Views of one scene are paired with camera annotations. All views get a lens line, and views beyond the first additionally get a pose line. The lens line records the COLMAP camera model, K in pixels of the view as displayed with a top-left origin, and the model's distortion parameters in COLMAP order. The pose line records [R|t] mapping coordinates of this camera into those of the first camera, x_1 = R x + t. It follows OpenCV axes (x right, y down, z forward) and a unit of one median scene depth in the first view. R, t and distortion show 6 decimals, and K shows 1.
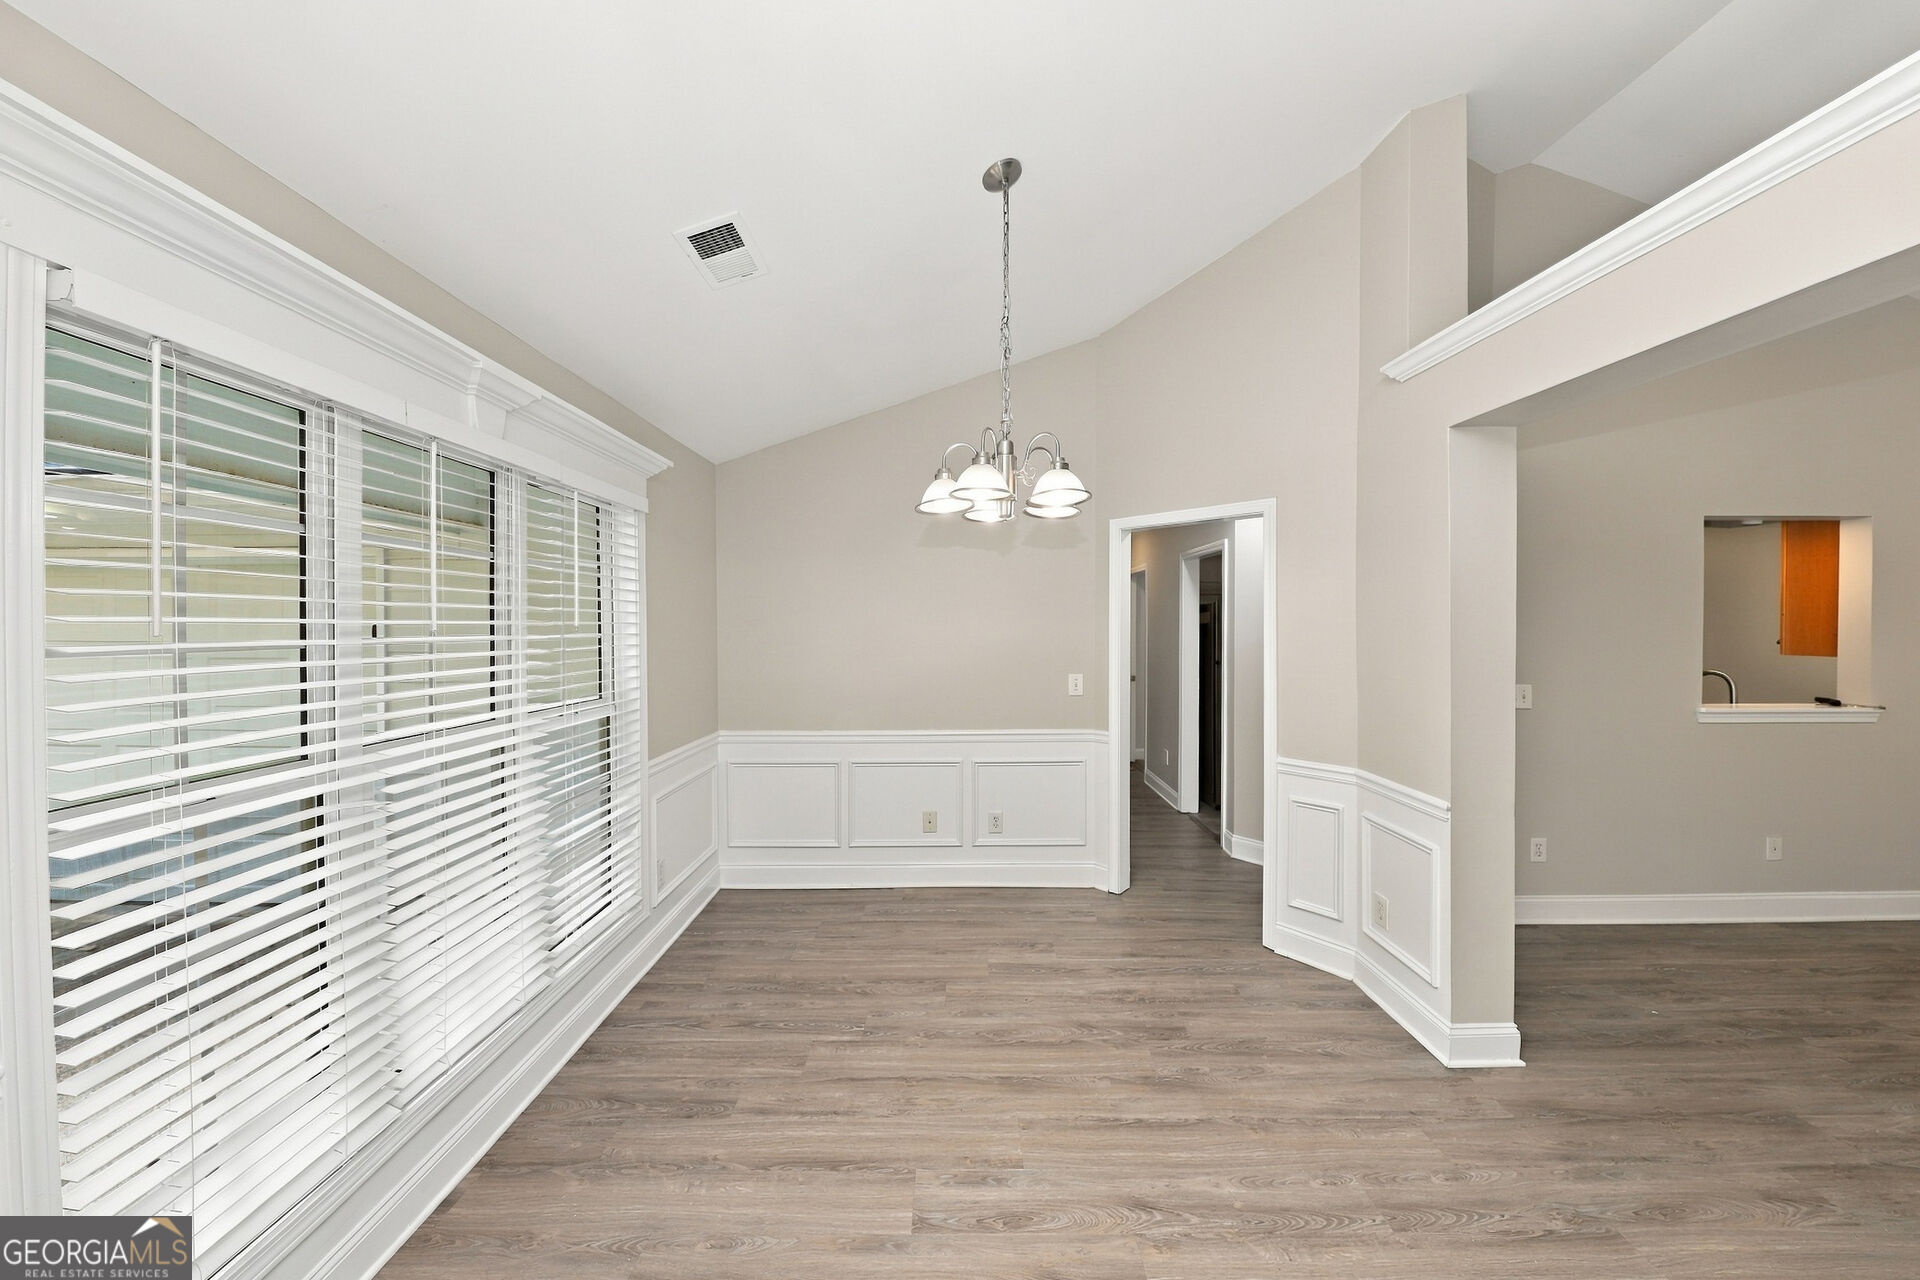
lens RADIAL K [[613.0, 0, 951.3], [0, 613.0, 631.6], [0, 0, 1]] dist [-0.010839, -0.000256]
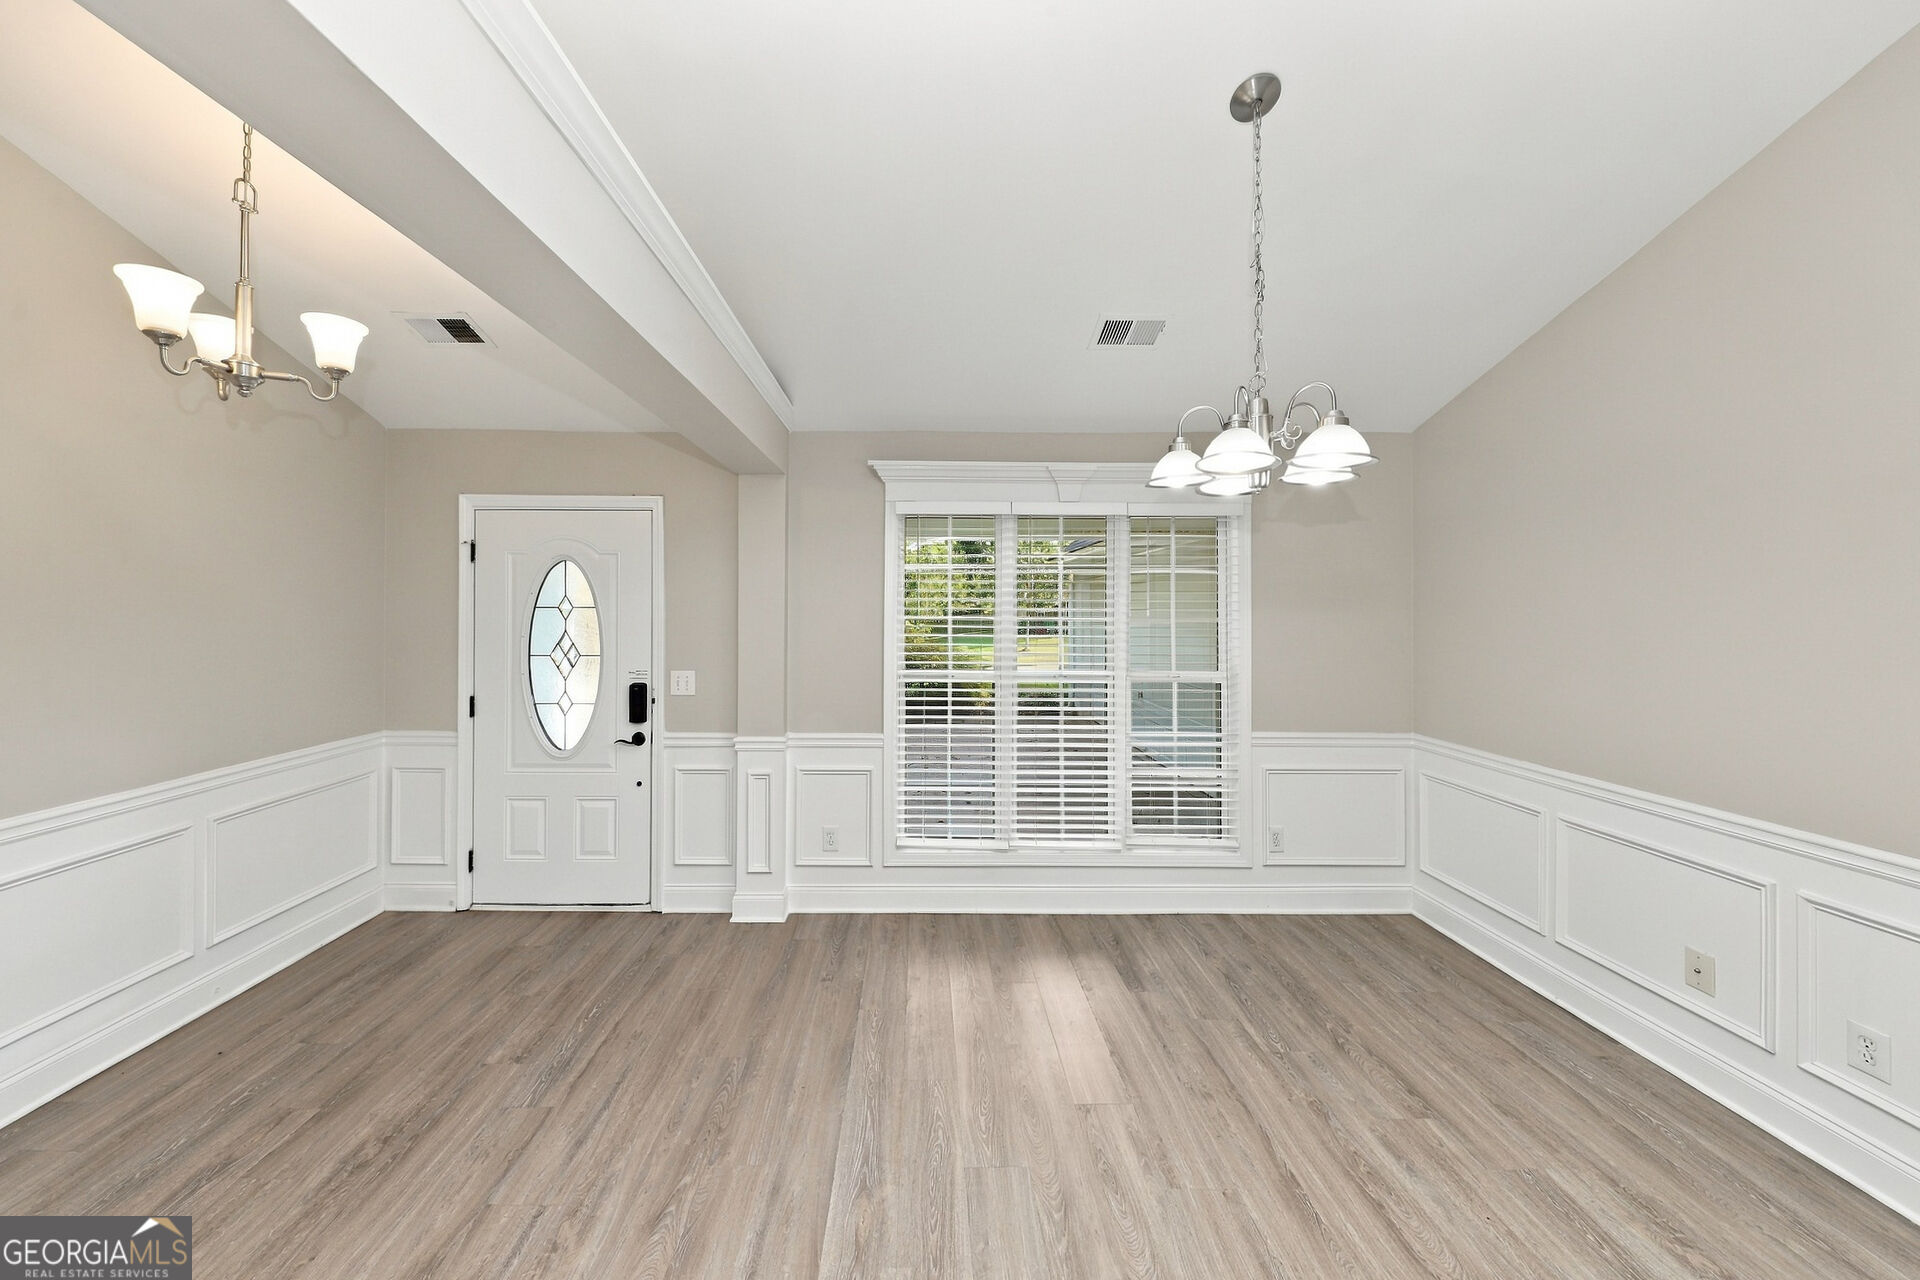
lens RADIAL K [[642.3, 0, 930.1], [0, 642.3, 604.8], [0, 0, 1]] dist [-0.000001, -0.000028]
pose [[0.023325, -0.004510, -0.999718, 0.913381], [-0.018822, 0.999811, -0.004949, -0.009979], [0.999551, 0.018933, 0.023236, 0.482021]]
